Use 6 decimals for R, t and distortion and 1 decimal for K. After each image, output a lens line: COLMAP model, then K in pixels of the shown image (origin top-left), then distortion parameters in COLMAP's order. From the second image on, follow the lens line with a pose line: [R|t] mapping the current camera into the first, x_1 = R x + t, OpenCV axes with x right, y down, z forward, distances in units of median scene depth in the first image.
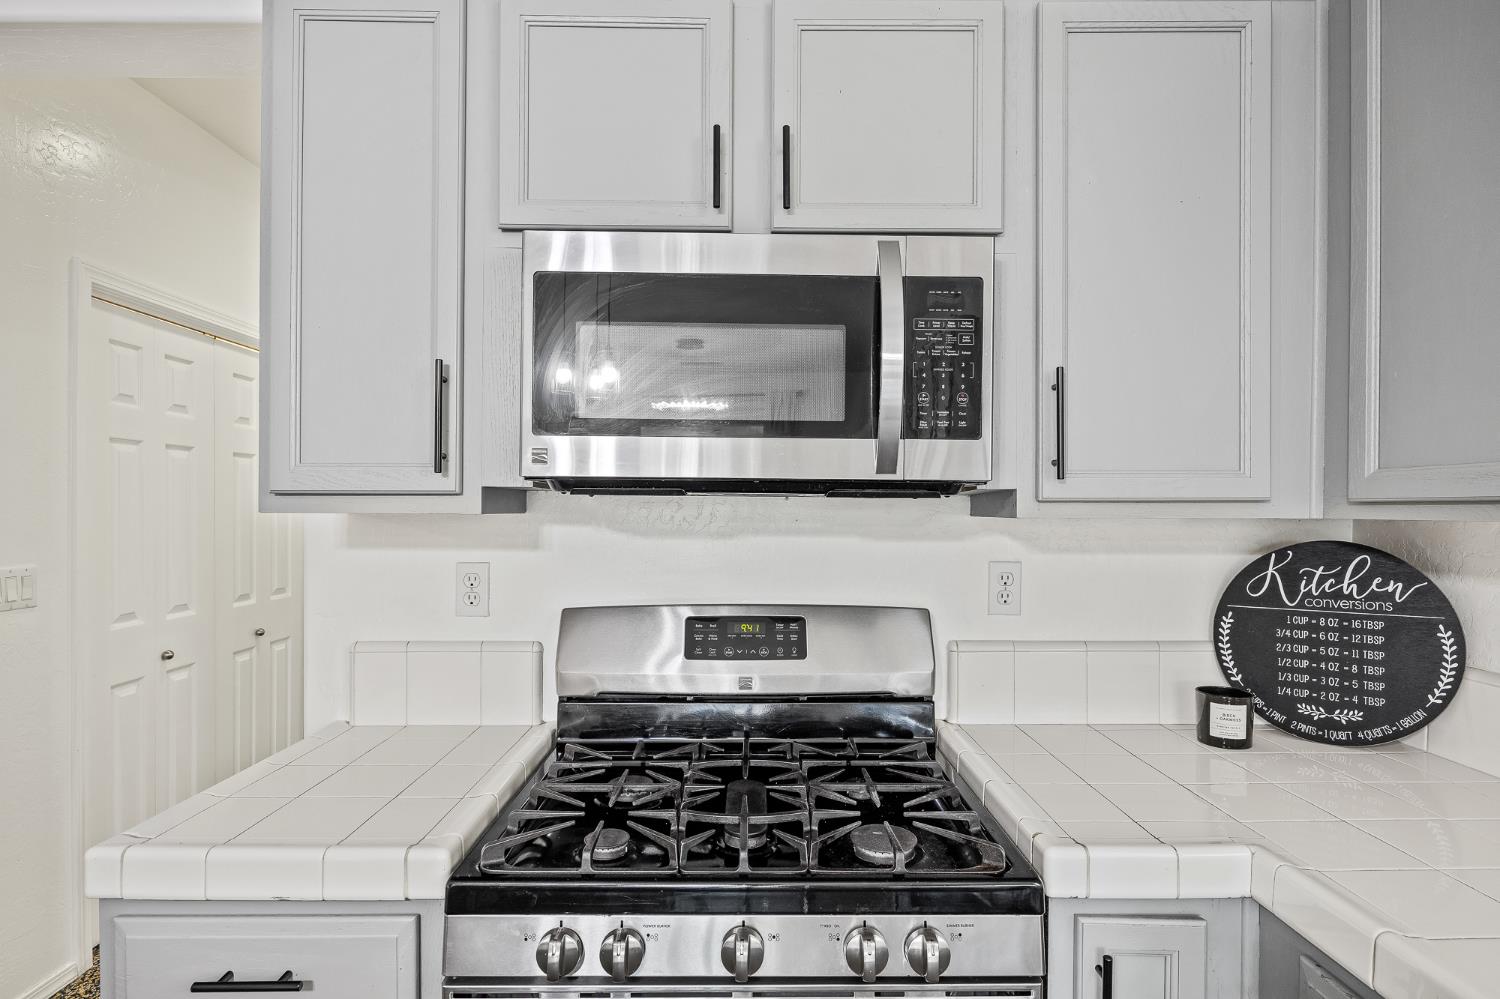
lens RADIAL K [[792.3, 0, 750.0], [0, 792.3, 499.5], [0, 0, 1]] dist [-0.004953, -0.000970]
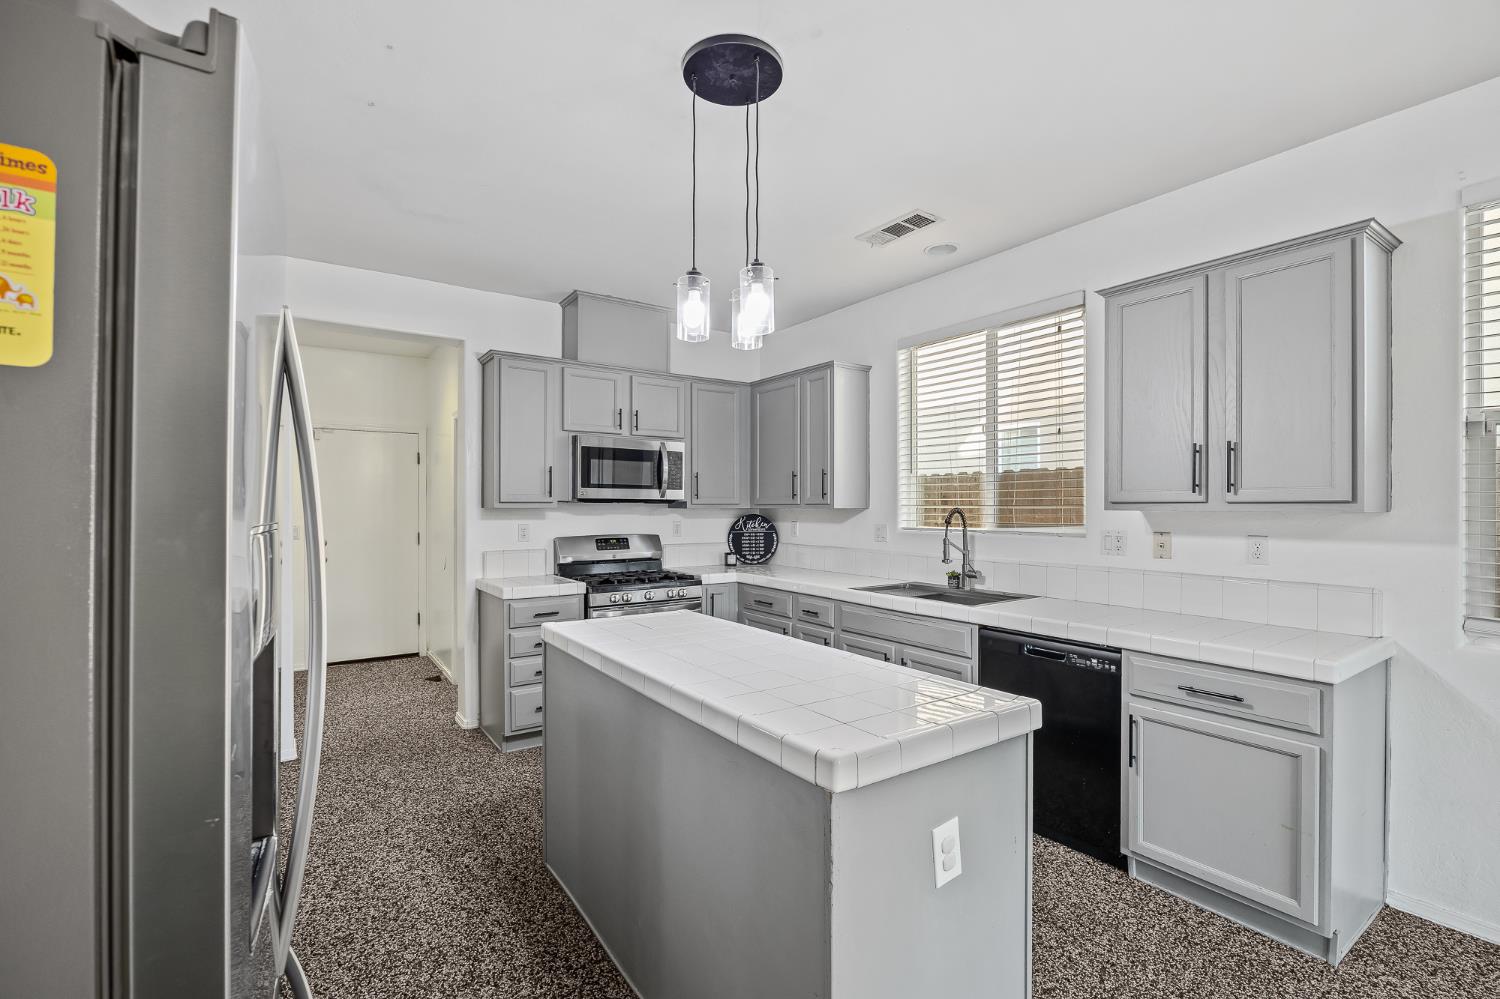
lens RADIAL K [[674.9, 0, 755.2], [0, 674.9, 504.3], [0, 0, 1]] dist [-0.005638, -0.000210]
pose [[0.826347, -0.000669, 0.563162, -1.250984], [-0.001384, 0.999994, 0.003219, -0.009072], [-0.563160, -0.003439, 0.826341, -1.937499]]
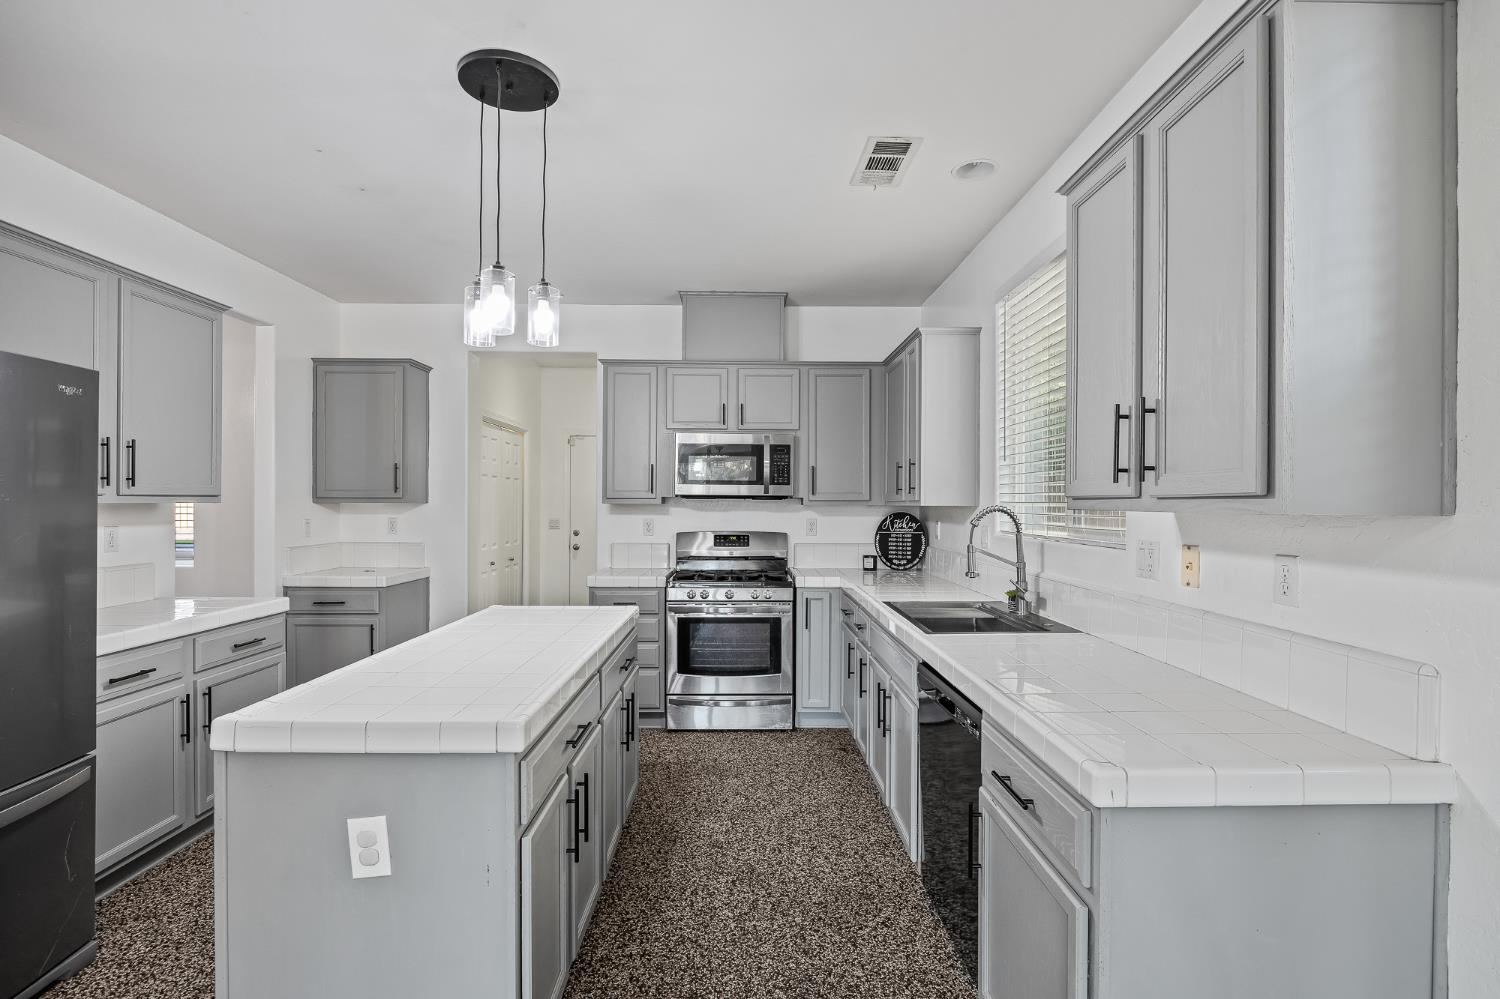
lens RADIAL K [[735.3, 0, 749.1], [0, 735.3, 501.2], [0, 0, 1]] dist [-0.000980, -0.000404]
pose [[0.999999, 0.000402, -0.001153, 0.078384], [-0.000397, 0.999993, 0.003828, -0.008301], [0.001154, -0.003828, 0.999992, -2.352500]]
